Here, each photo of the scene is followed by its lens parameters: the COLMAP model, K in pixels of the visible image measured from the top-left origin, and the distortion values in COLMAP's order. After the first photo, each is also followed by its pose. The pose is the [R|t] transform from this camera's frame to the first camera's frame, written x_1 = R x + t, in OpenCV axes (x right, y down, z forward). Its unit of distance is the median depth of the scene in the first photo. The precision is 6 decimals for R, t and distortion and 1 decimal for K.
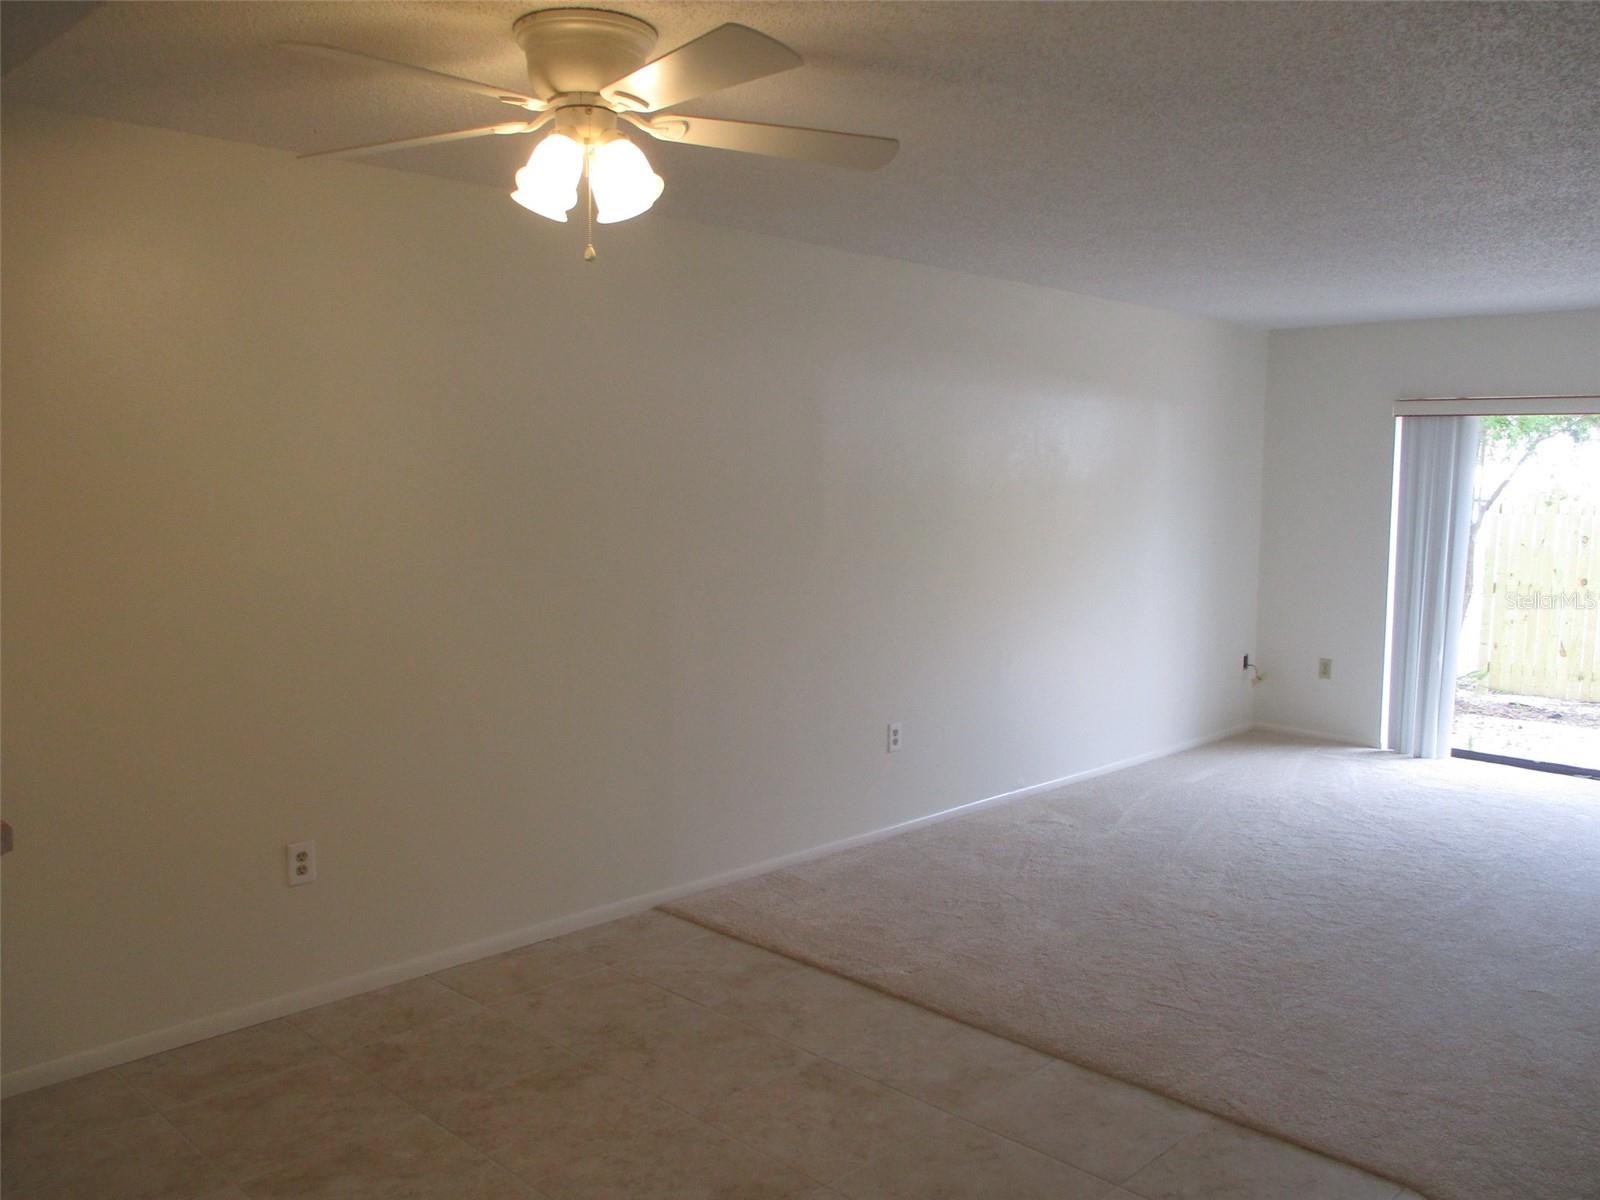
lens RADIAL K [[1325.5, 0, 801.8], [0, 1325.5, 605.2], [0, 0, 1]] dist [-0.042807, 0.015922]
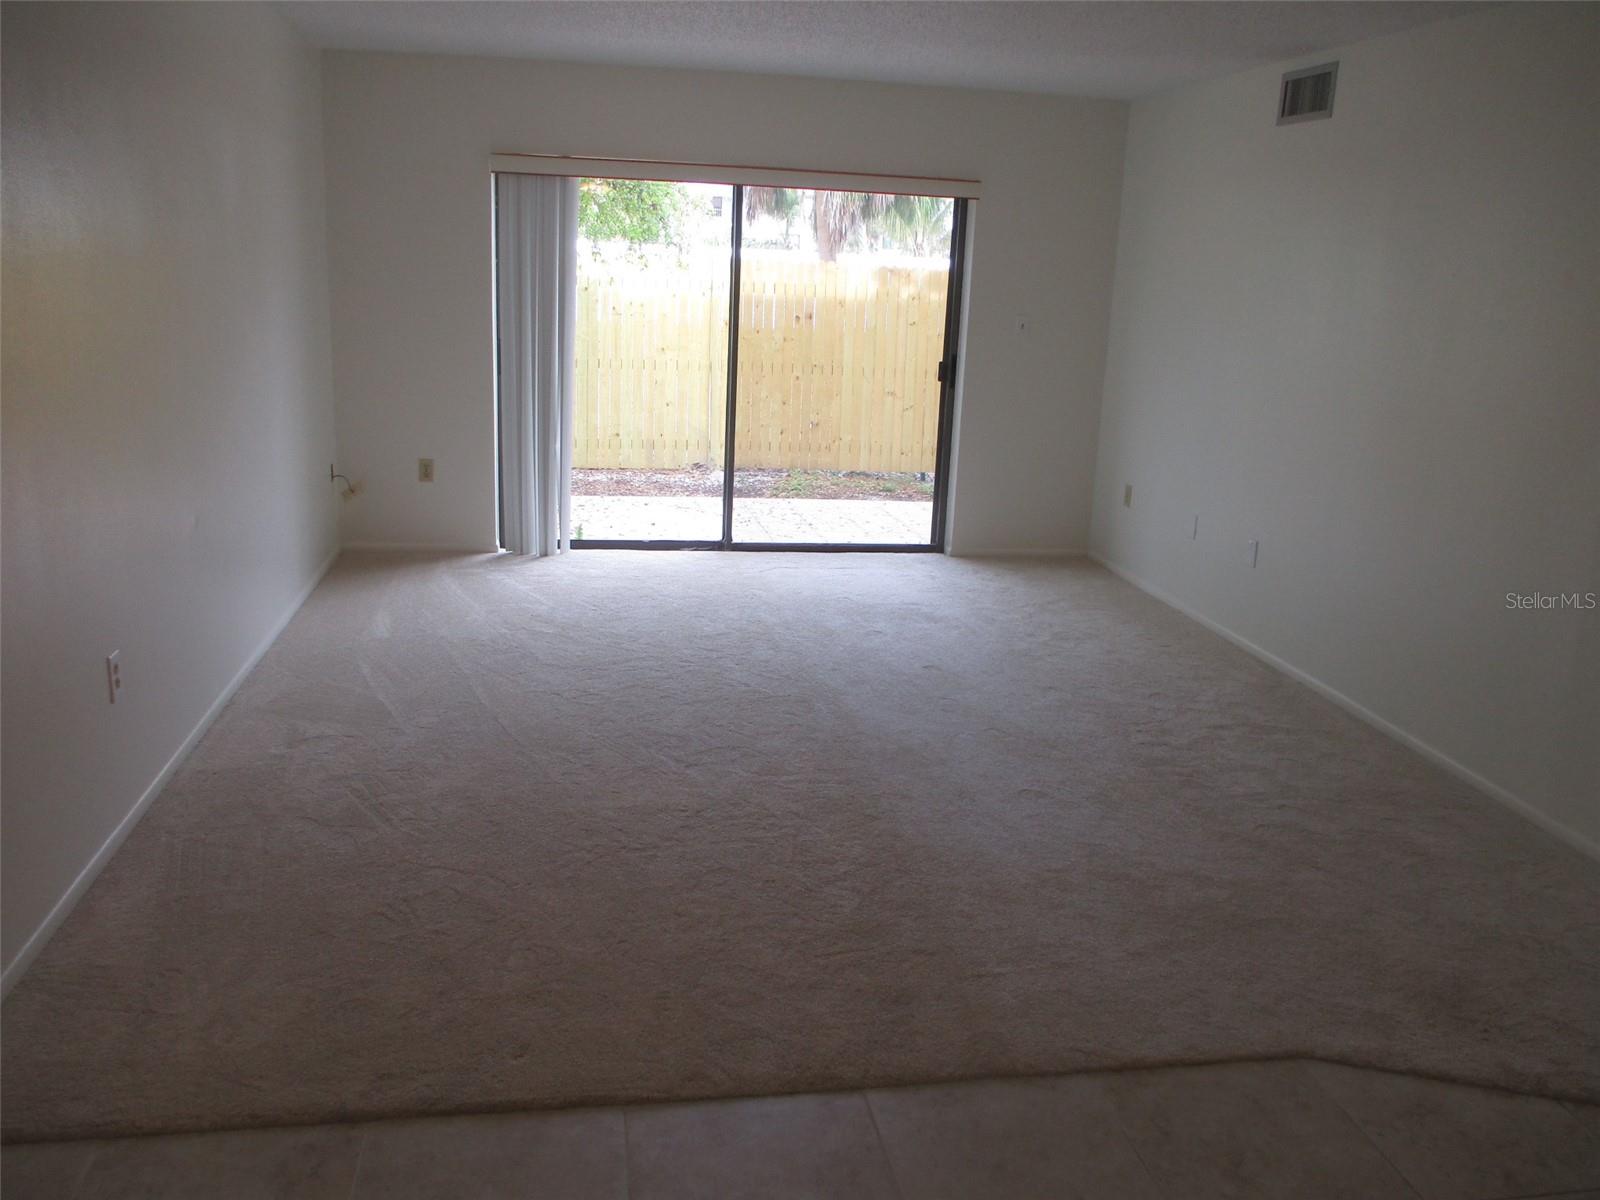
lens RADIAL K [[1325.5, 0, 800.2], [0, 1325.5, 592.5], [0, 0, 1]] dist [-0.042807, 0.015922]
pose [[0.583980, -0.185683, 0.790247, -0.258268], [0.049294, 0.979803, 0.193795, -0.047155], [-0.810270, -0.074218, 0.581338, 0.474082]]
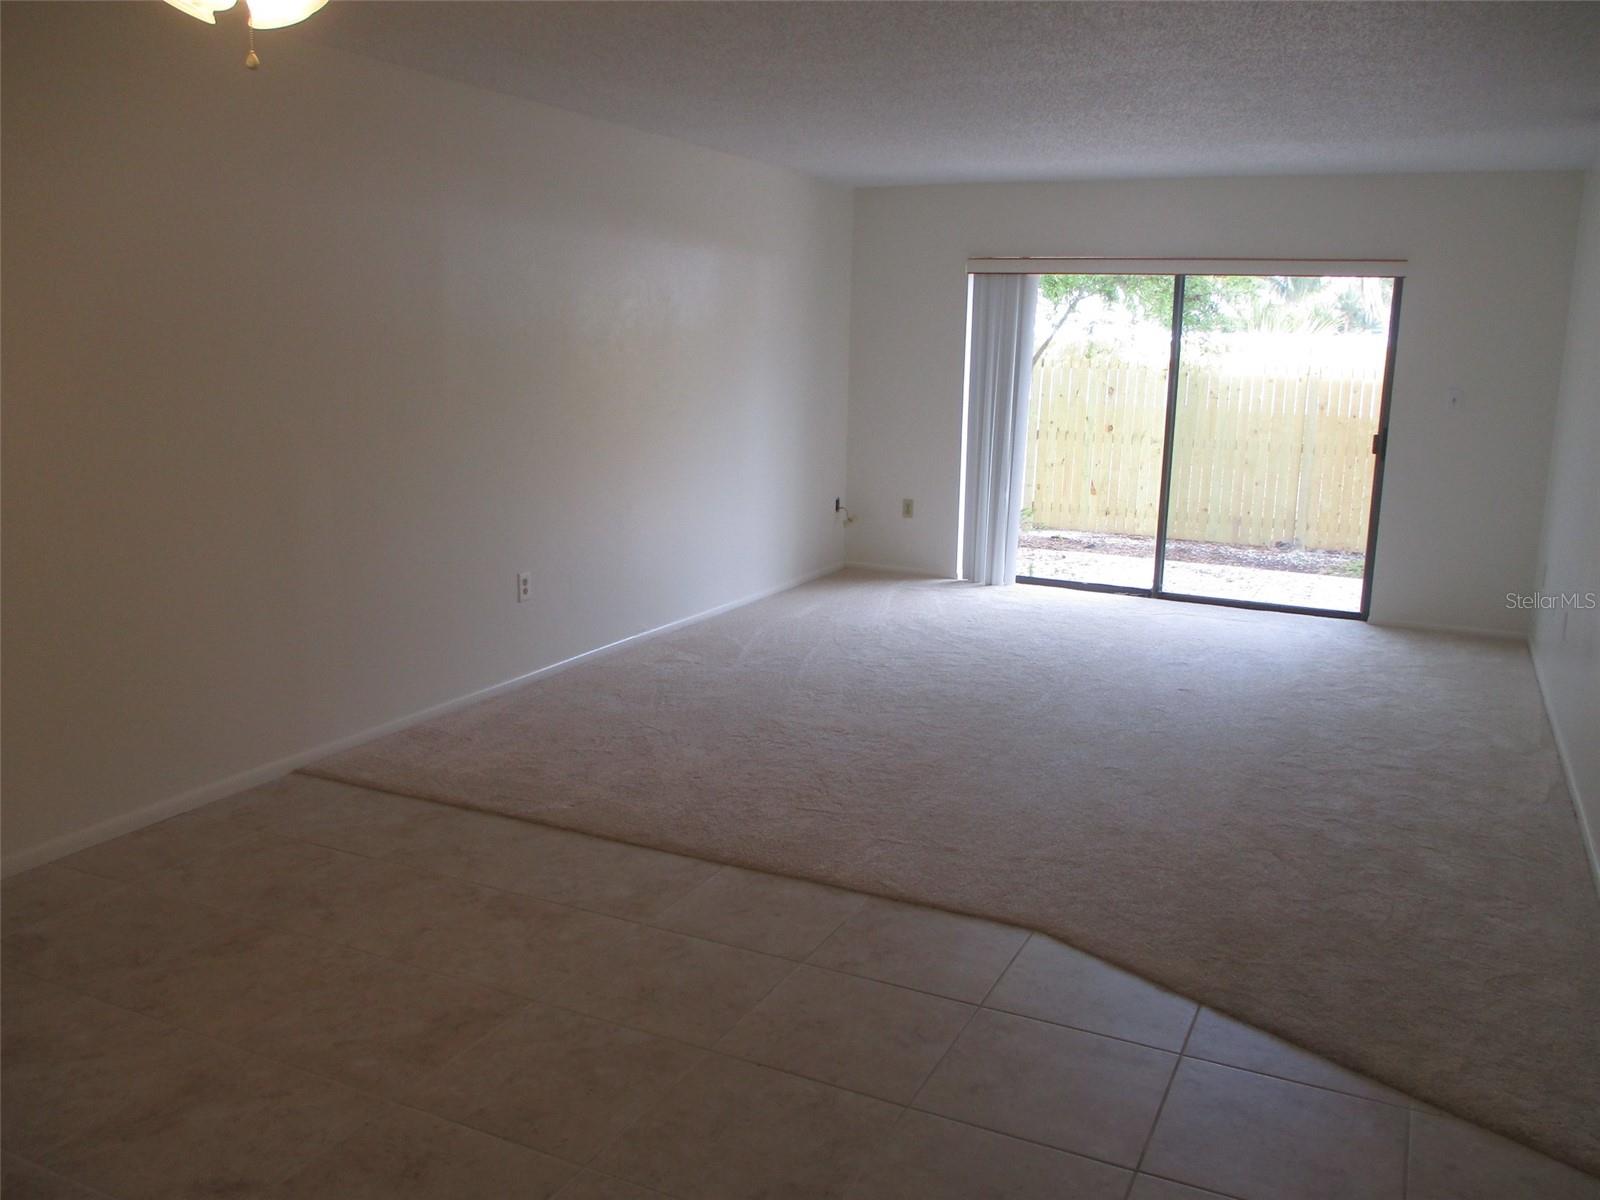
lens RADIAL K [[1325.5, 0, 808.1], [0, 1325.5, 599.4], [0, 0, 1]] dist [-0.042807, 0.015922]
pose [[0.945371, -0.055265, 0.321277, -0.058788], [0.023230, 0.994441, 0.102706, 0.013906], [-0.325167, -0.089632, 0.941399, -0.015807]]
